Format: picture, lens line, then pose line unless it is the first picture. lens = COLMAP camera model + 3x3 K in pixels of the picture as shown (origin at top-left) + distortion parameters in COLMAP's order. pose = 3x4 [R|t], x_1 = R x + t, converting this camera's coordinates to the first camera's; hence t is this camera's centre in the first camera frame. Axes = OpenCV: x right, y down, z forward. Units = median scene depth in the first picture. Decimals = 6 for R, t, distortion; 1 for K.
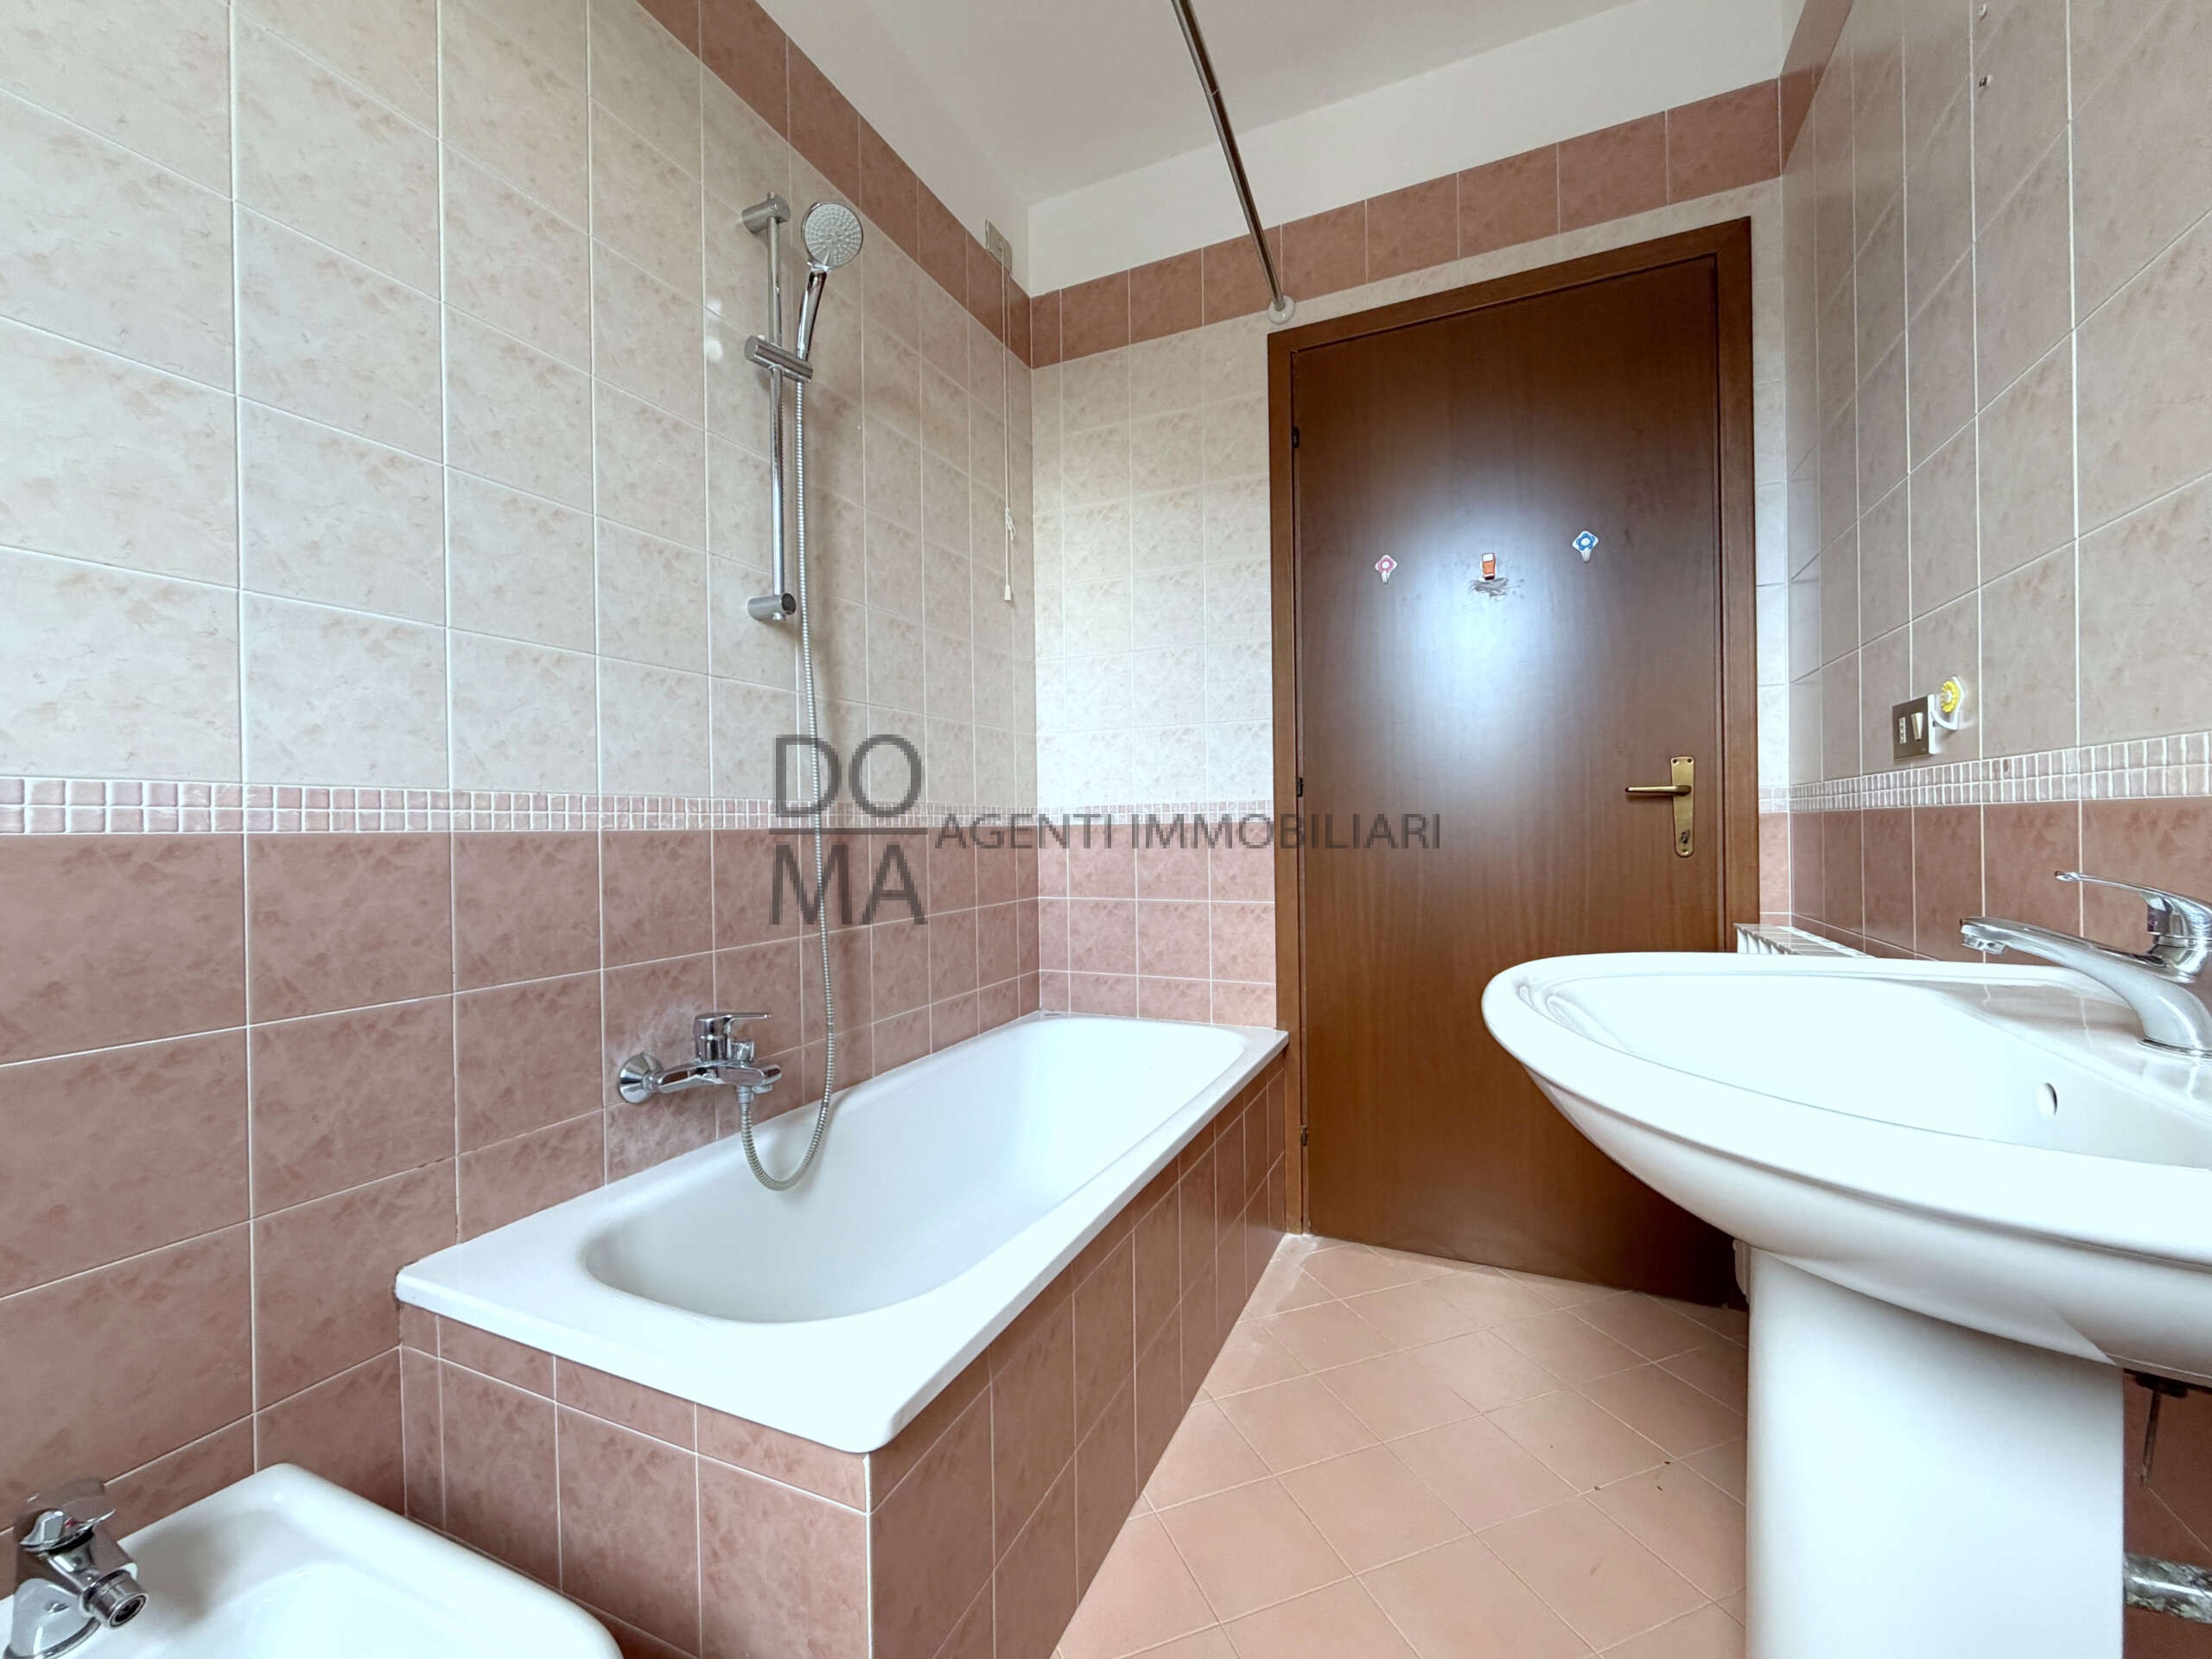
lens RADIAL K [[887.9, 0, 1112.6], [0, 887.9, 826.5], [0, 0, 1]] dist [-0.000350, -0.000007]
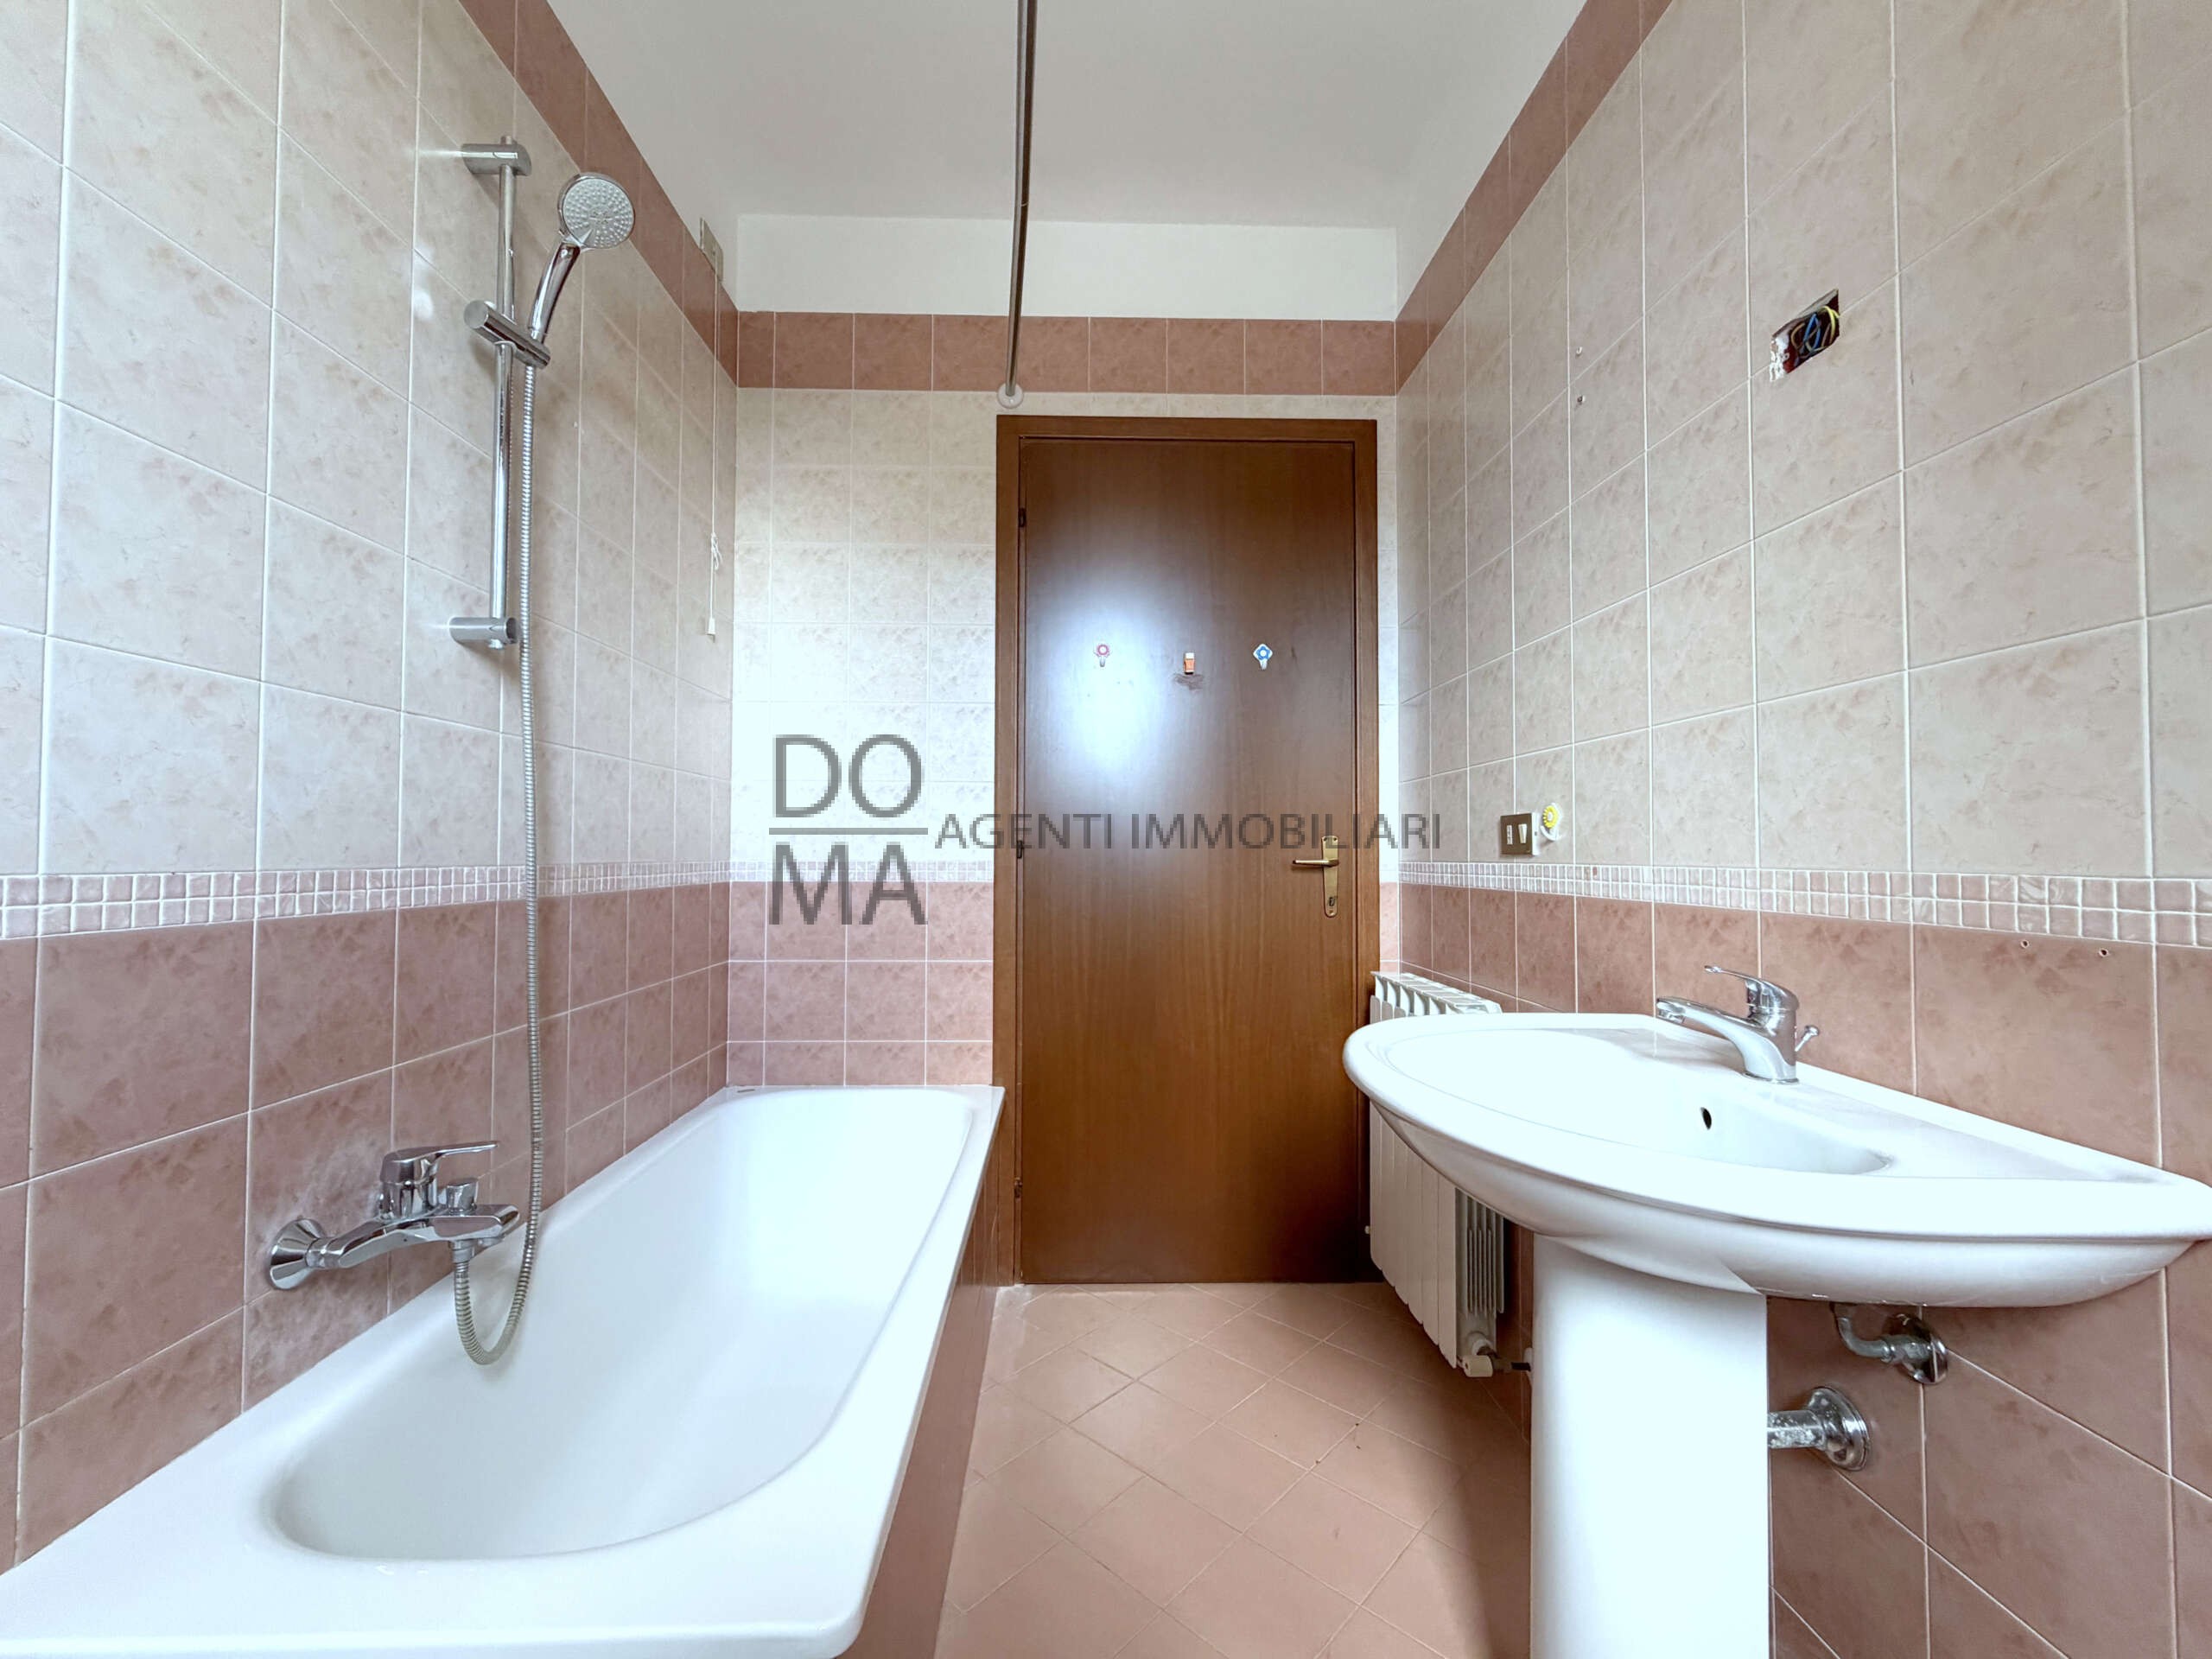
lens RADIAL K [[883.4, 0, 1096.4], [0, 883.4, 829.6], [0, 0, 1]] dist [0.000468, 0.000041]
pose [[0.902488, 0.030256, 0.429651, -0.223684], [-0.016570, 0.999230, -0.035562, -0.046646], [-0.430396, 0.024975, 0.902295, 0.034825]]
